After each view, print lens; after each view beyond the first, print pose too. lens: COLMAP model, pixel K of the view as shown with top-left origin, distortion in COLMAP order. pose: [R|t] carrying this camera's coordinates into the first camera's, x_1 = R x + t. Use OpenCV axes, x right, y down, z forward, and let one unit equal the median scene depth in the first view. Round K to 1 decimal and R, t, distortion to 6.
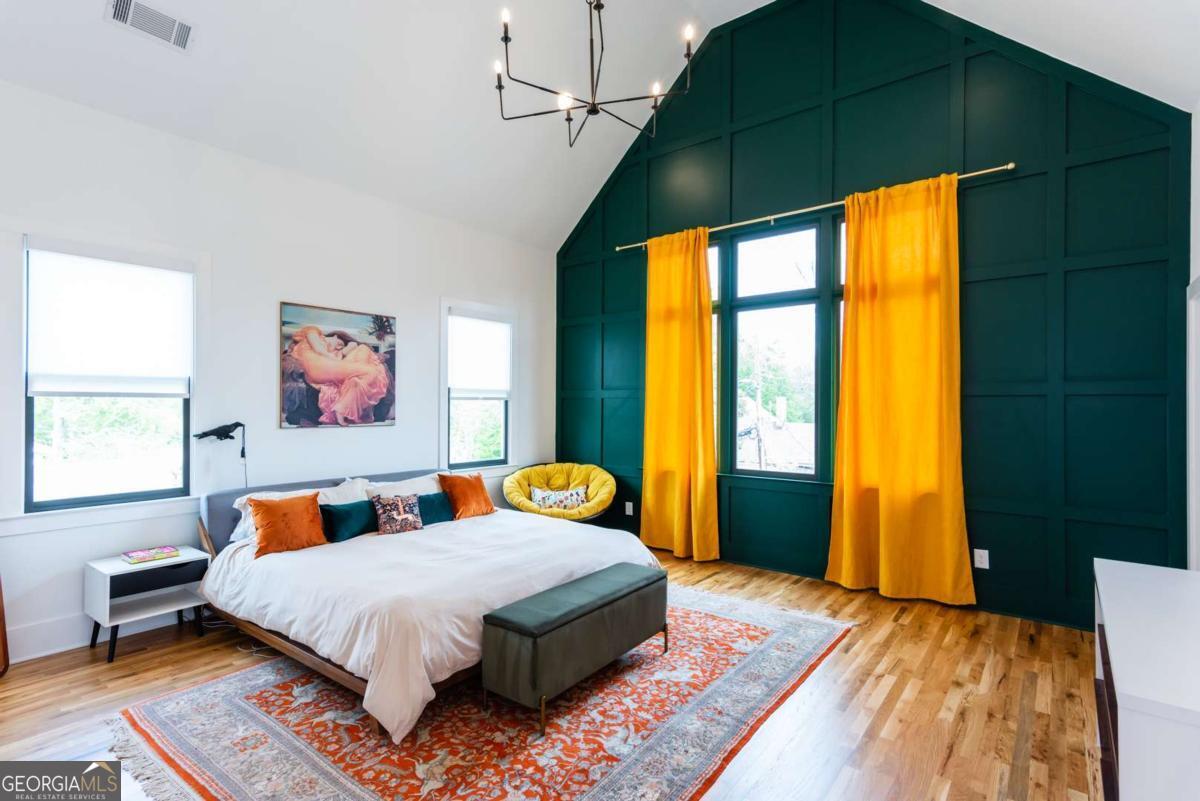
lens RADIAL K [[574.5, 0, 600.0], [0, 574.5, 400.5], [0, 0, 1]] dist [-0.015191, 0.000195]
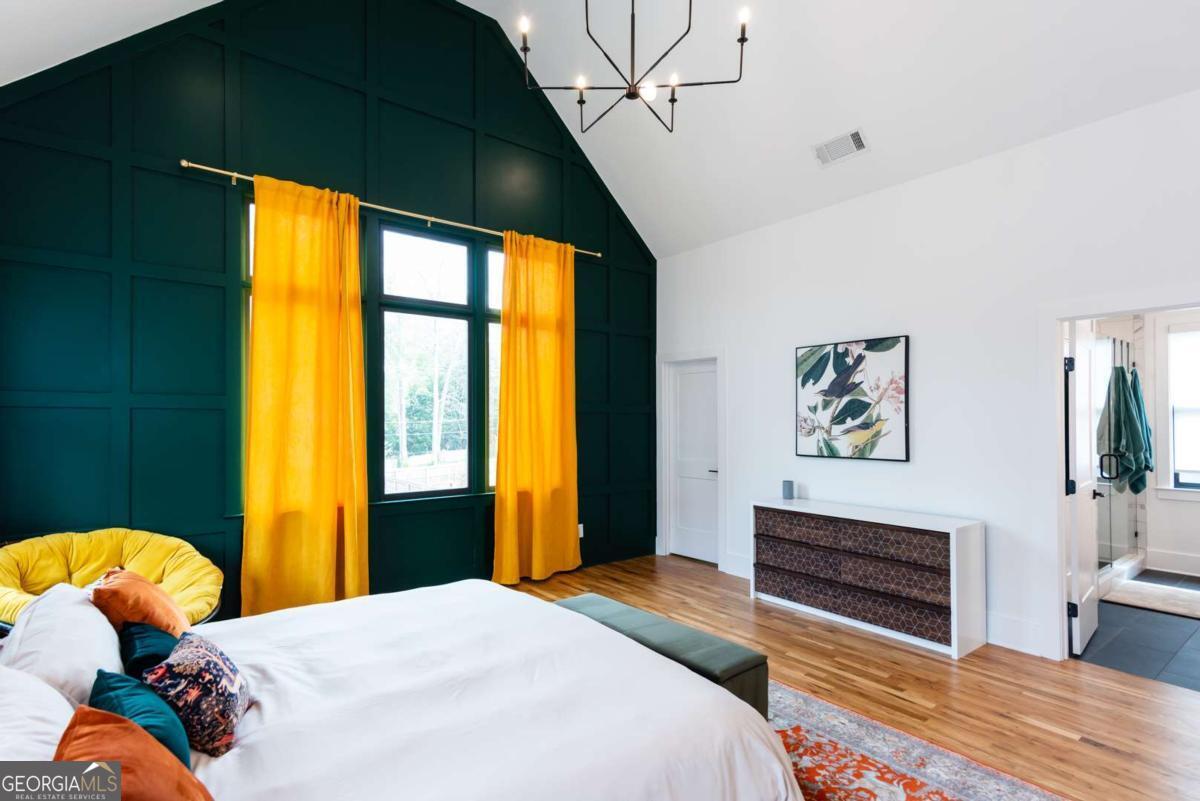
lens RADIAL K [[589.4, 0, 598.8], [0, 589.4, 404.1], [0, 0, 1]] dist [0.018594, 0.000175]
pose [[0.224617, 0.014749, 0.974336, -0.637585], [-0.012532, 0.999846, -0.012246, -0.009808], [-0.974367, -0.009459, 0.224767, 0.567357]]
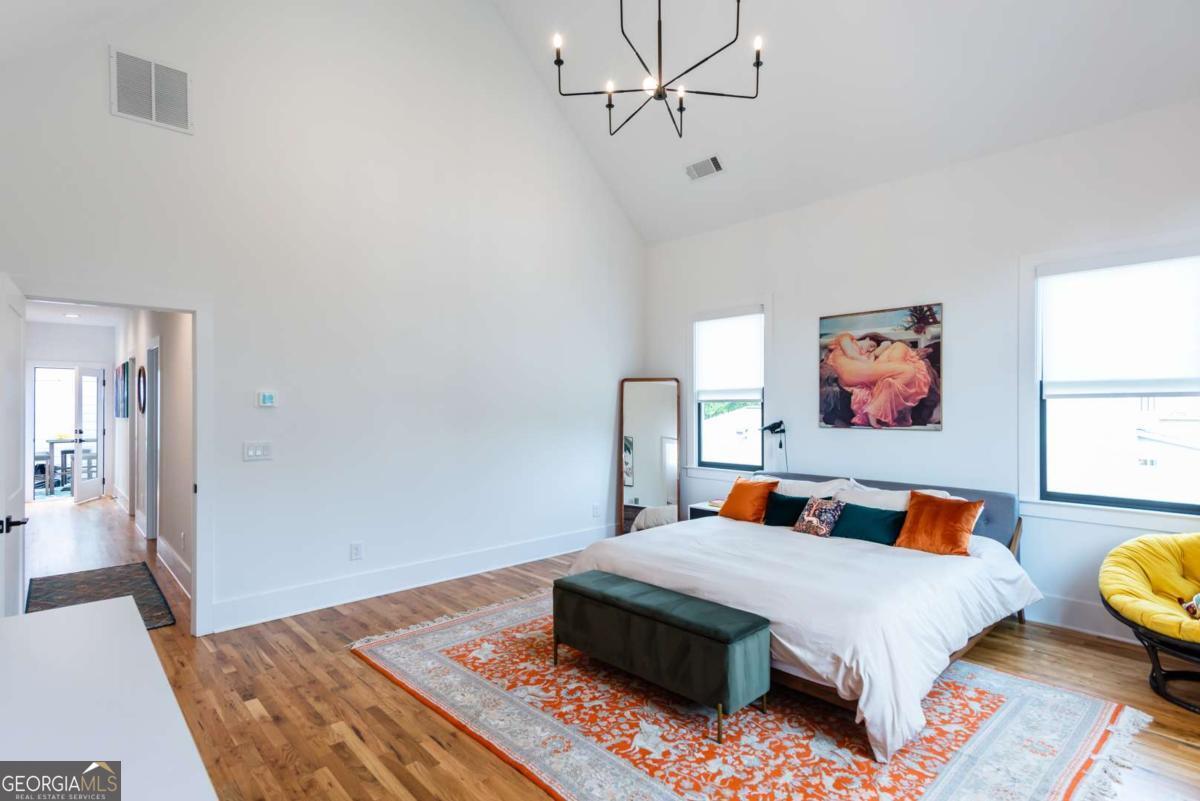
lens RADIAL K [[589.4, 0, 598.8], [0, 589.4, 404.1], [0, 0, 1]] dist [0.018594, 0.000175]
pose [[-0.151713, -0.002497, -0.988421, 0.655571], [0.014665, 0.999881, -0.004776, 0.001012], [0.988316, -0.015220, -0.151658, 0.705973]]
